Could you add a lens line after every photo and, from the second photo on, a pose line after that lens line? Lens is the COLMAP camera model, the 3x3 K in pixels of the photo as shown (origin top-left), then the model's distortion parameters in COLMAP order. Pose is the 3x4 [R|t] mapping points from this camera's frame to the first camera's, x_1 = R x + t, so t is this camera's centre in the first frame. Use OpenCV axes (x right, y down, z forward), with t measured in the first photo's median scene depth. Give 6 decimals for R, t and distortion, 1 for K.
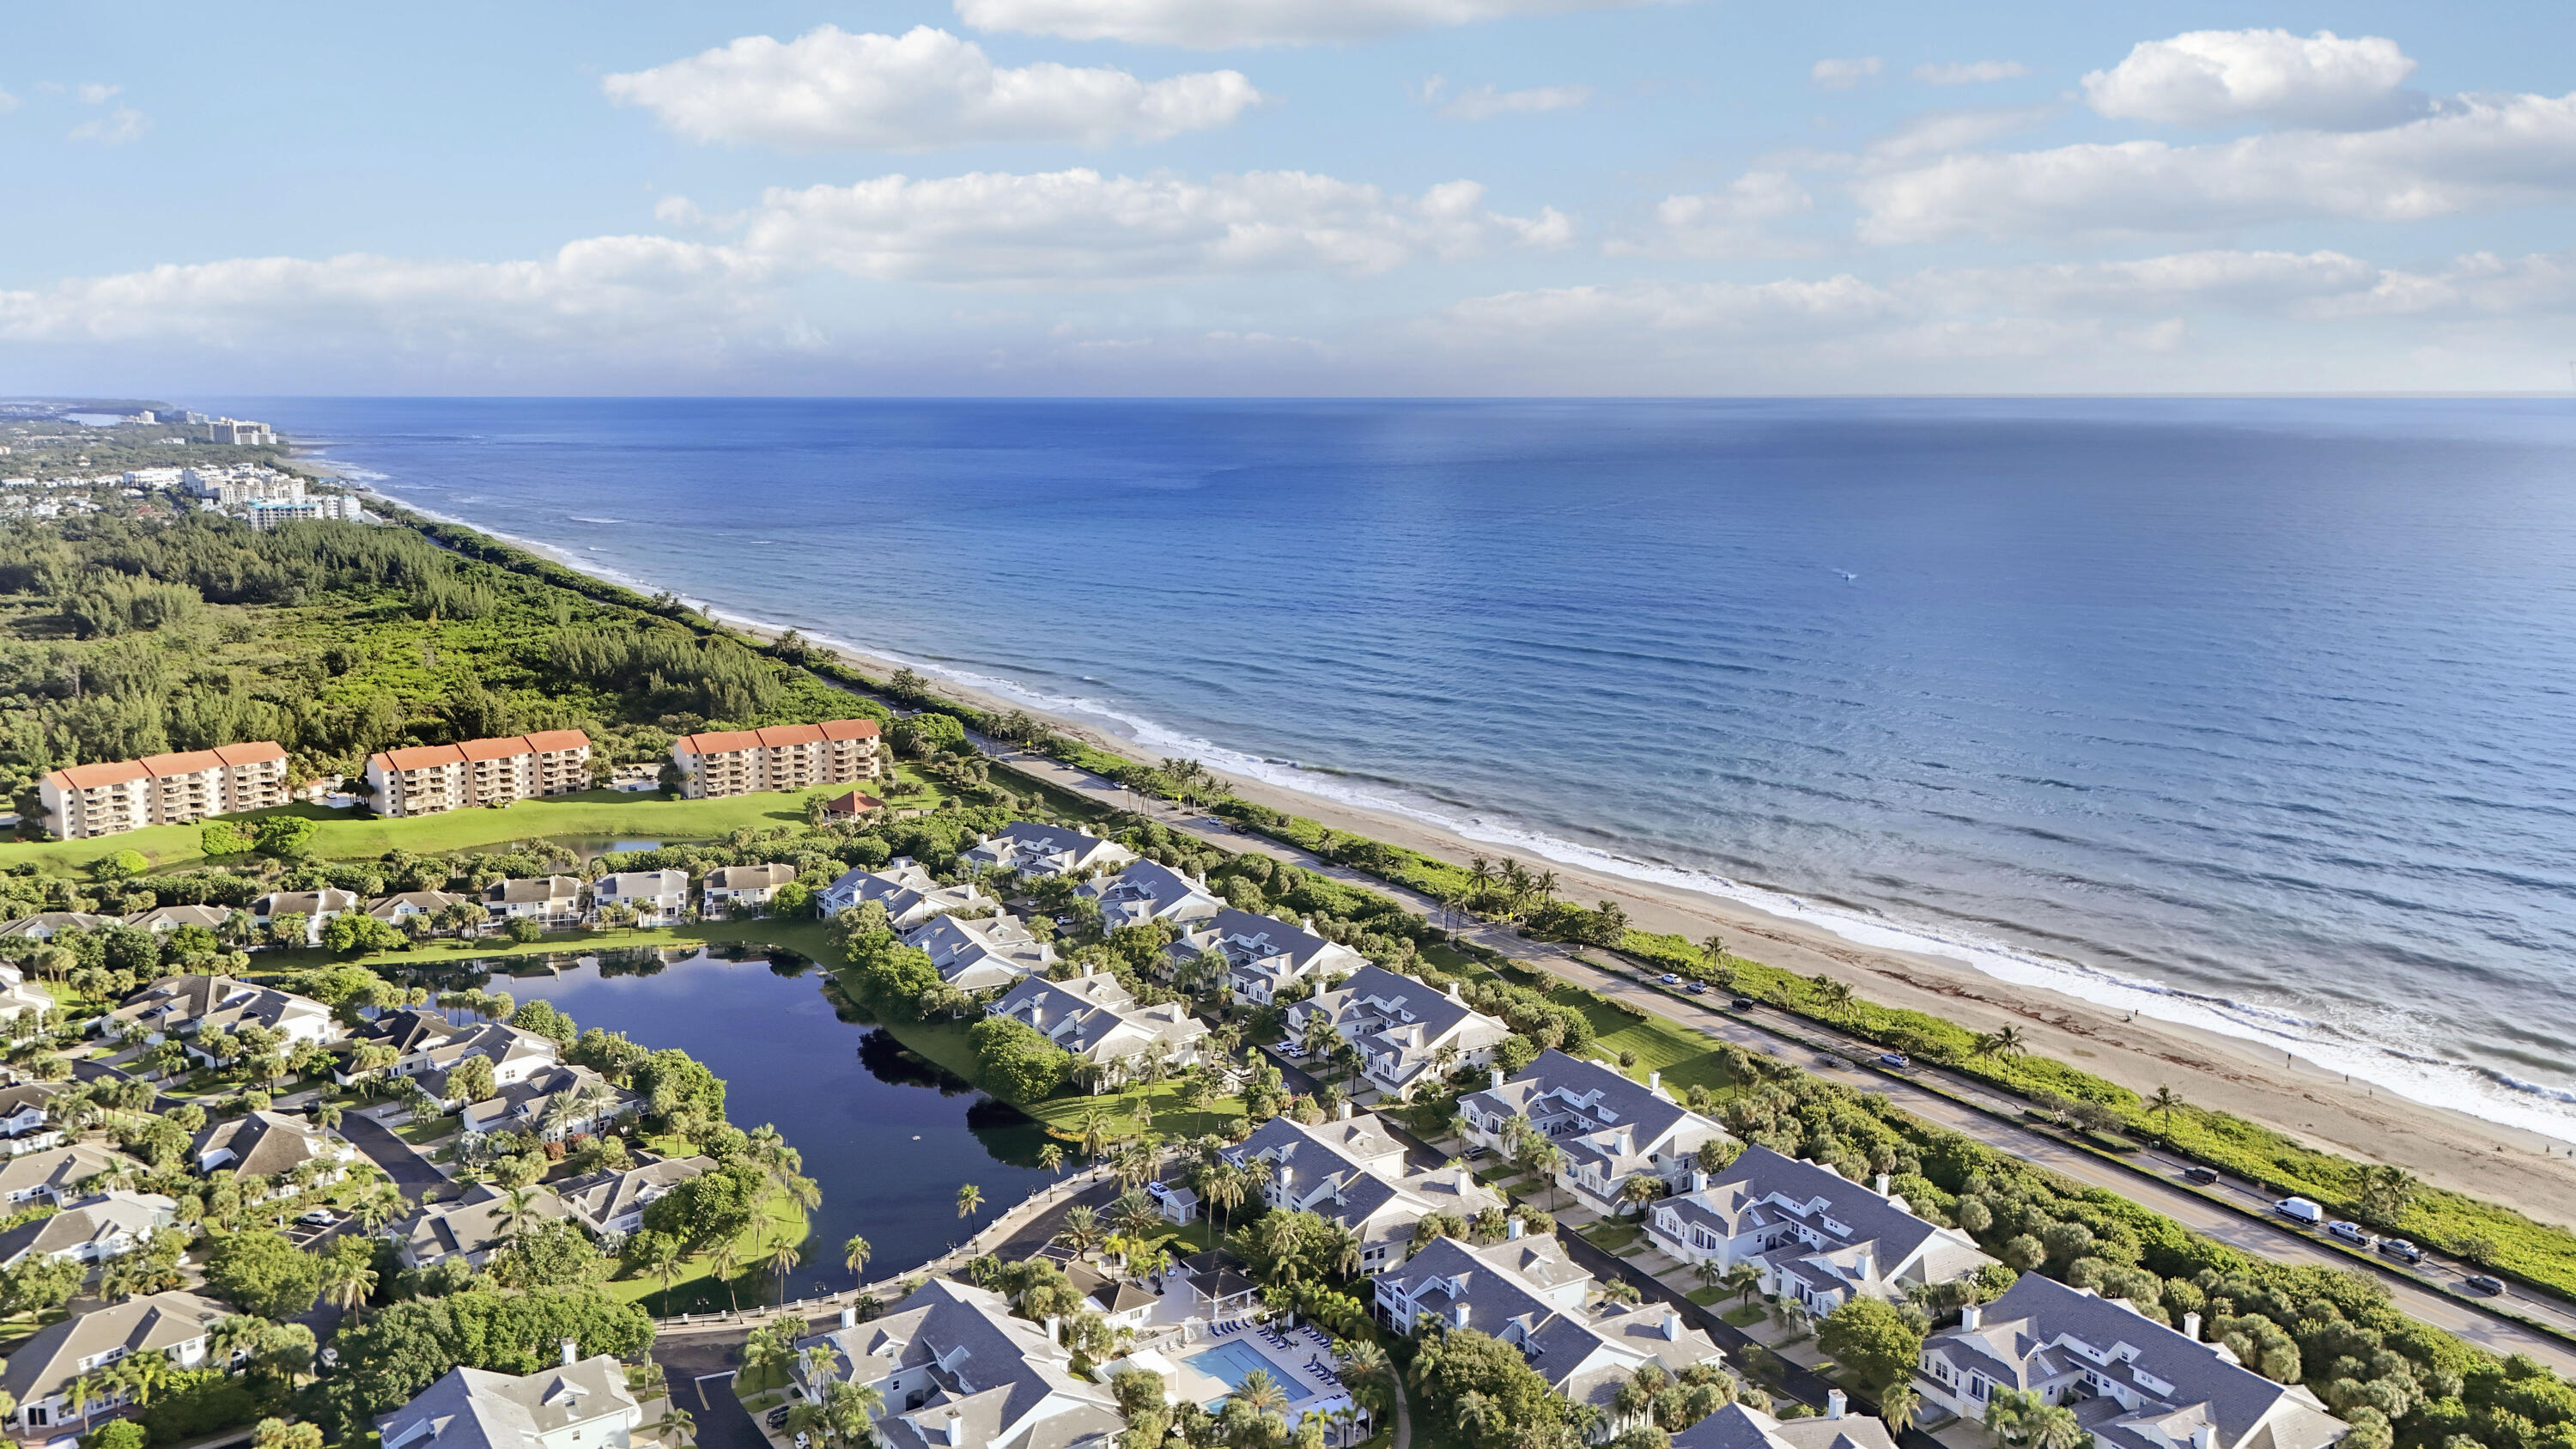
lens RADIAL K [[2002.3, 0, 1268.4], [0, 2002.3, 686.9], [0, 0, 1]] dist [0.070600, -0.060441]
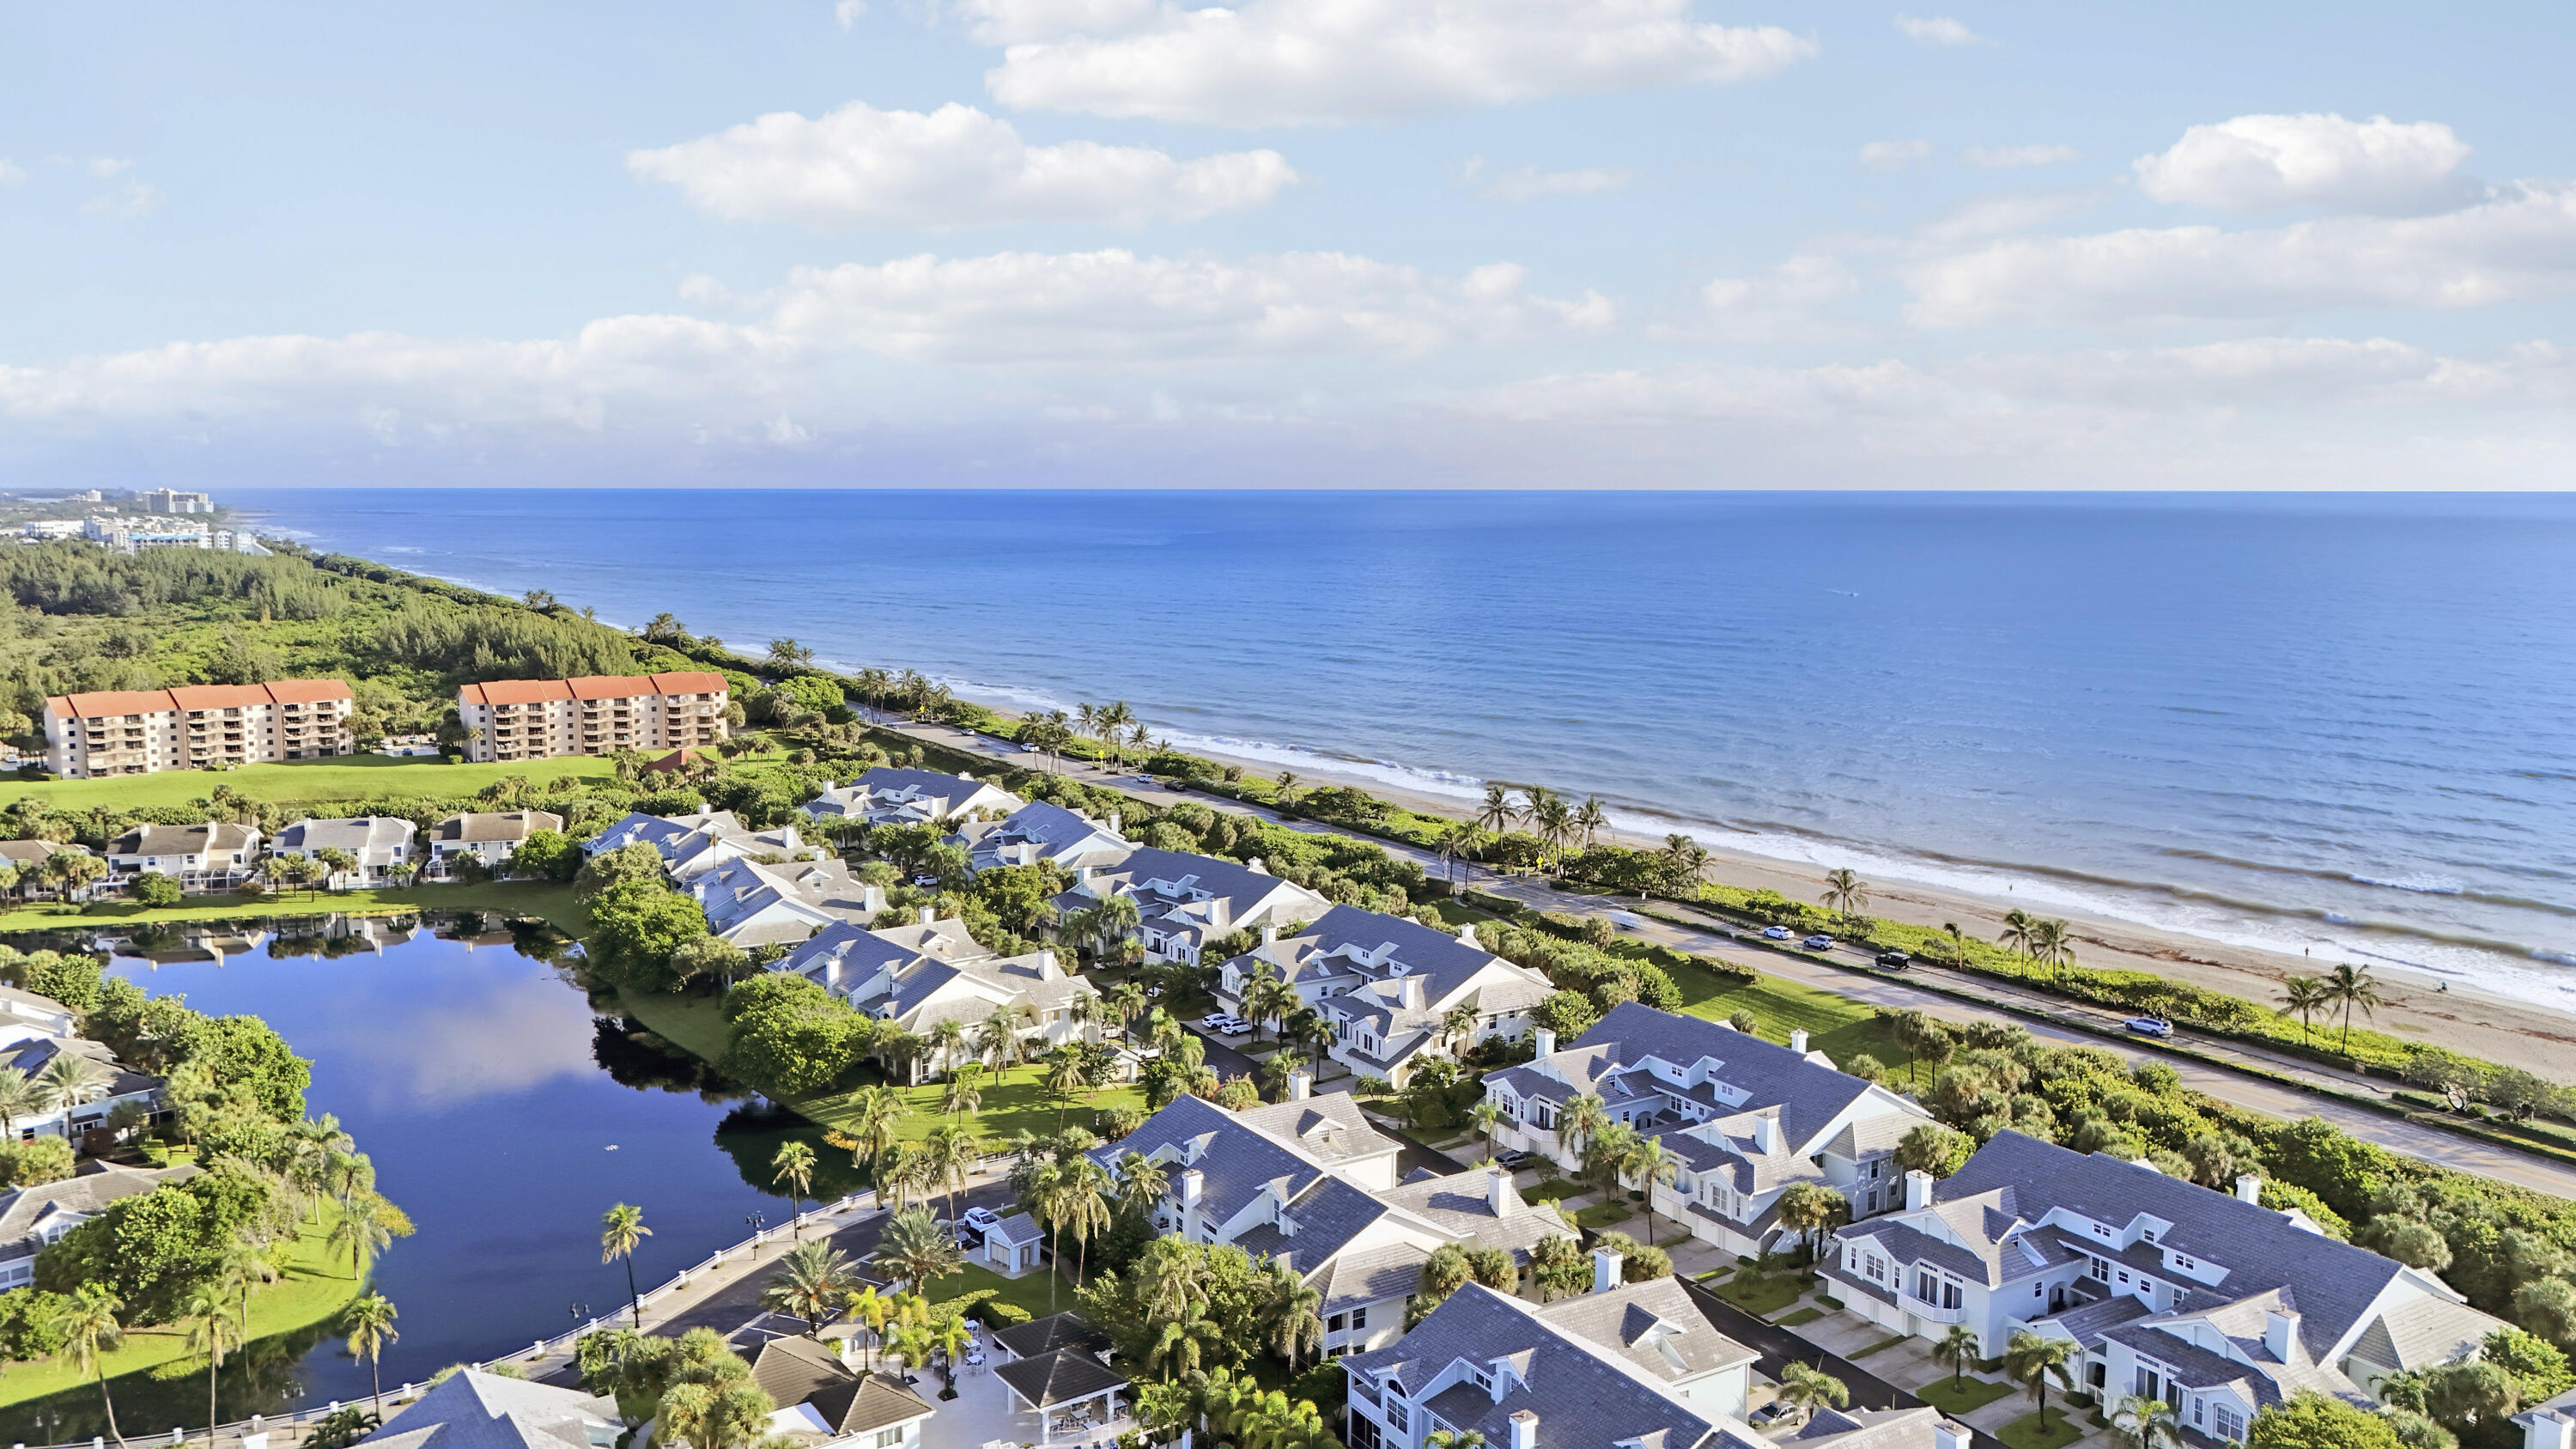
lens RADIAL K [[2002.3, 0, 1276.4], [0, 2002.3, 719.7], [0, 0, 1]] dist [0.070600, -0.060441]
pose [[0.999902, -0.001520, 0.013926, 0.020823], [0.001959, 0.999500, -0.031558, 0.107561], [-0.013871, 0.031582, 0.999405, 0.354977]]
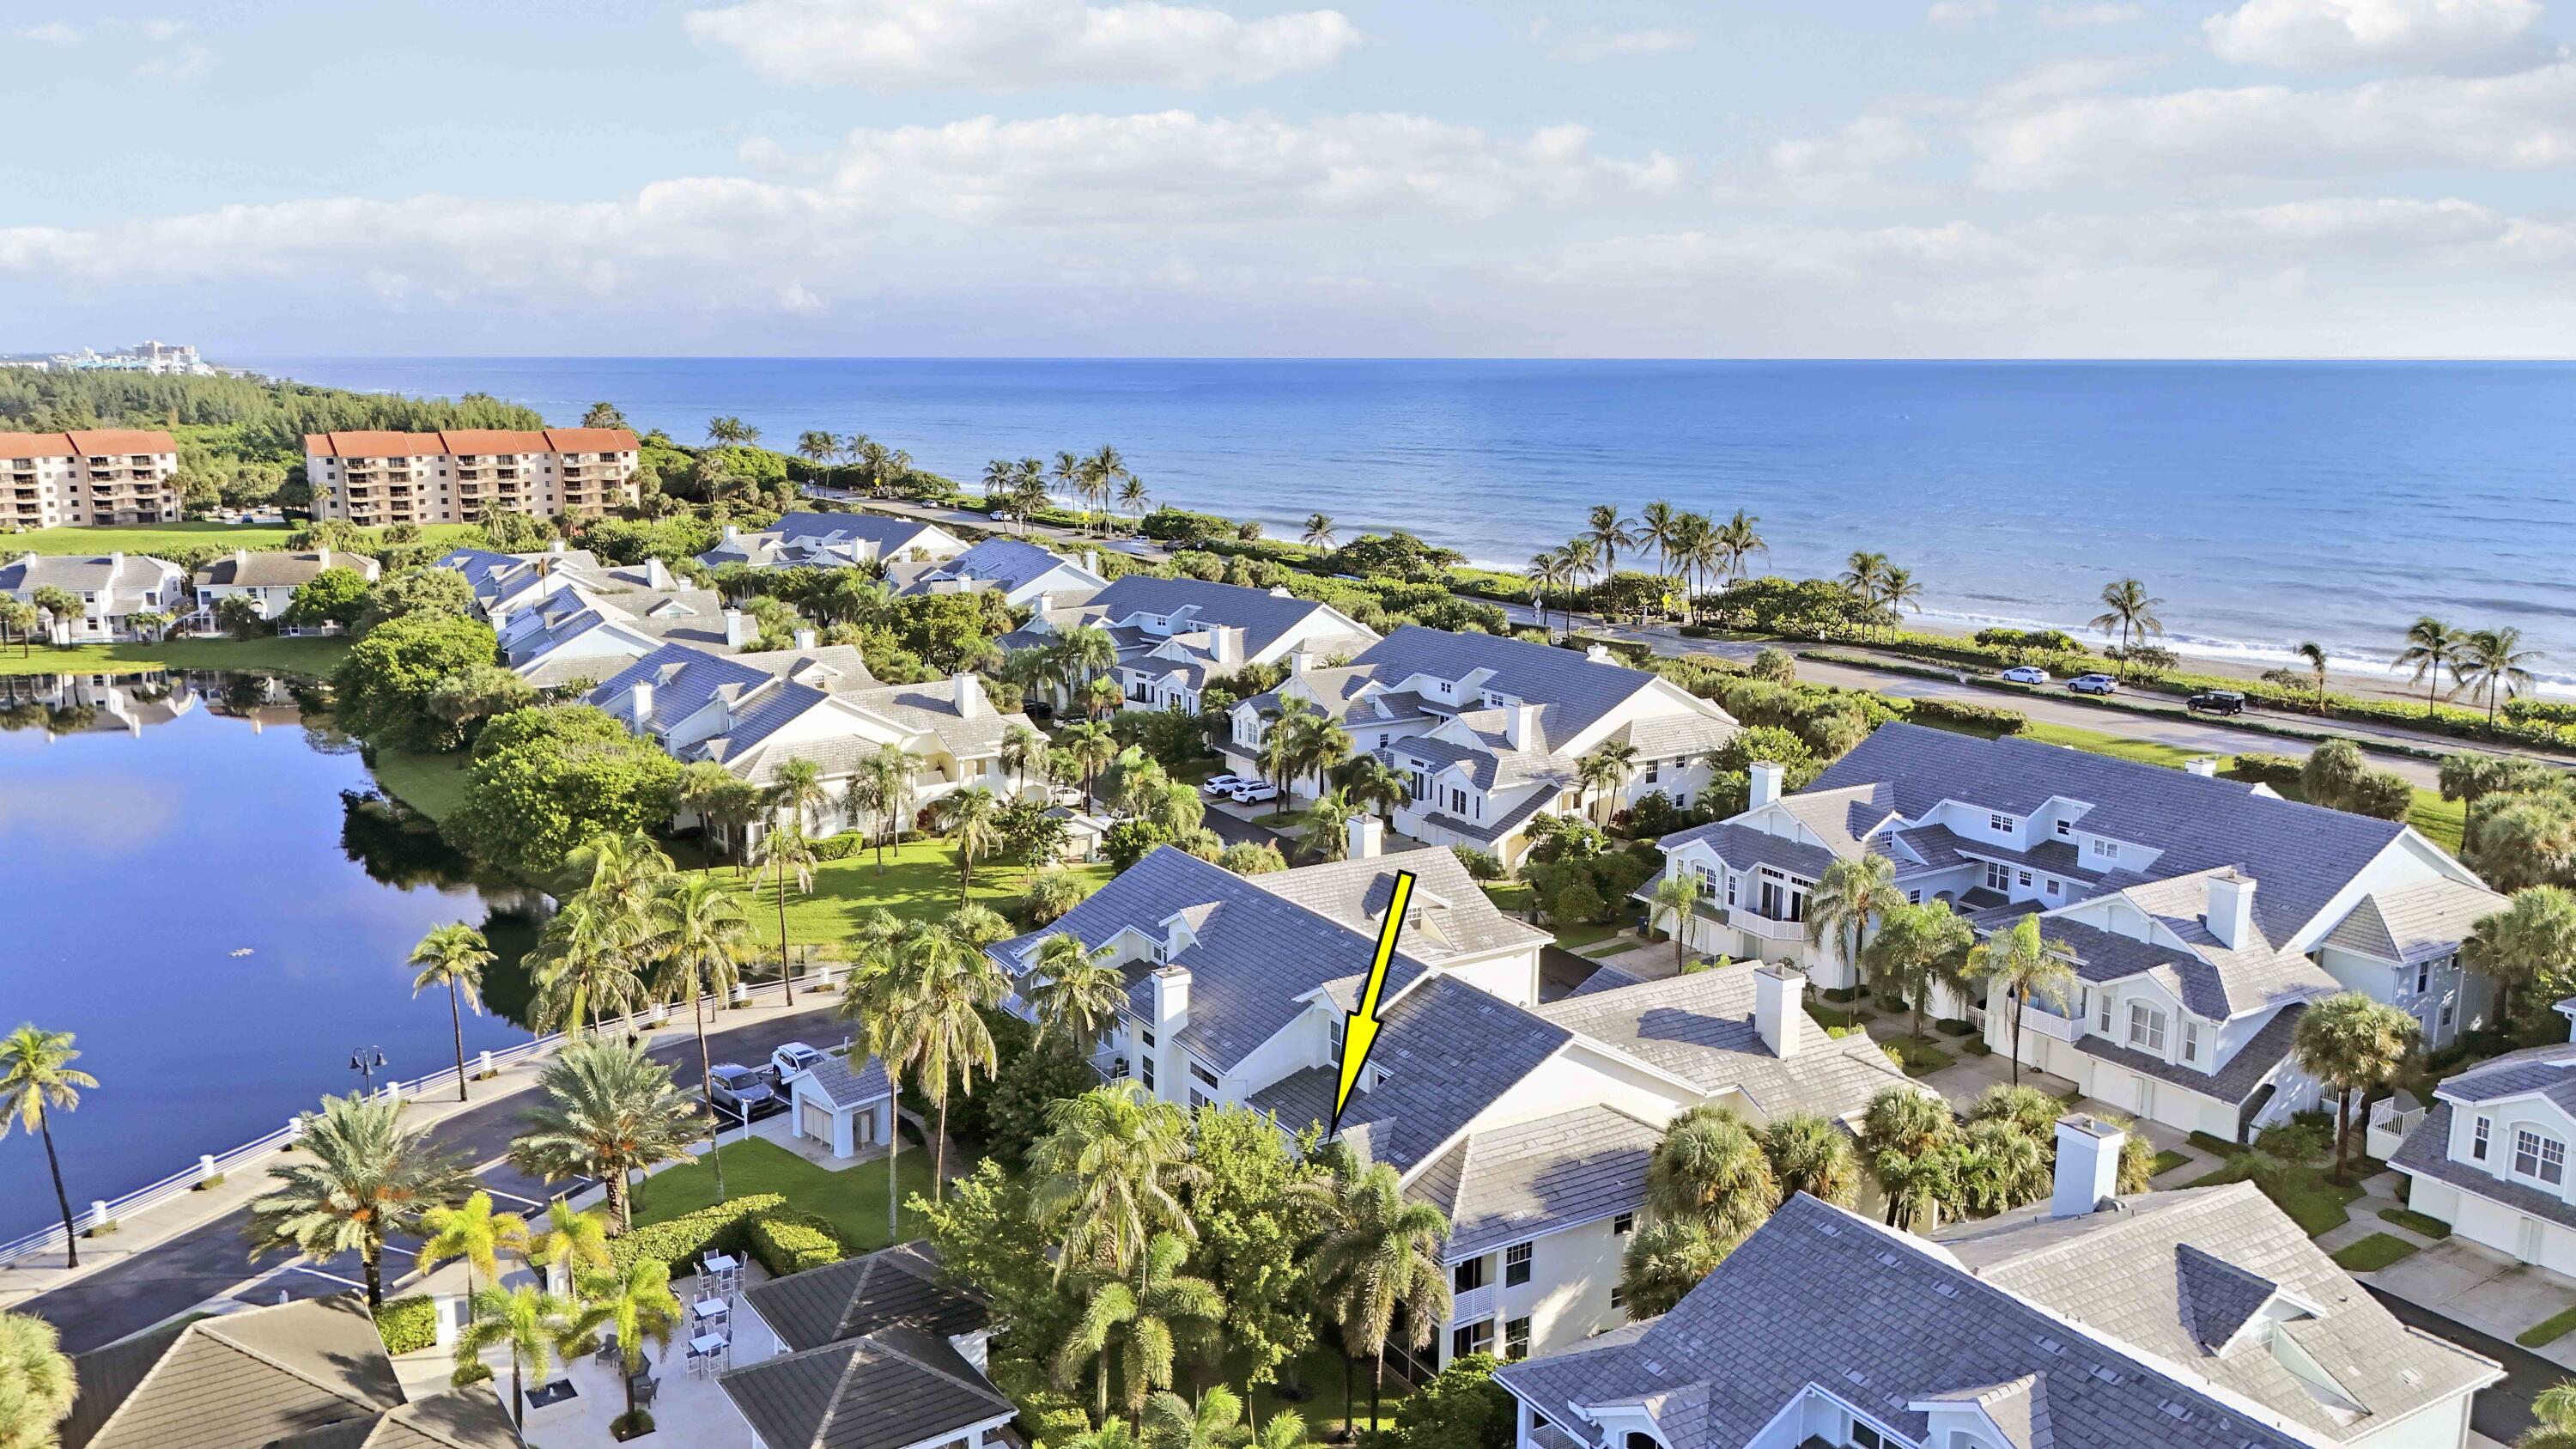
lens RADIAL K [[2002.3, 0, 1275.3], [0, 2002.3, 724.4], [0, 0, 1]] dist [0.070600, -0.060441]
pose [[0.999986, -0.001548, 0.005127, 0.018987], [0.001375, 0.999436, 0.033554, 0.161373], [-0.005176, -0.033547, 0.999424, 0.590287]]
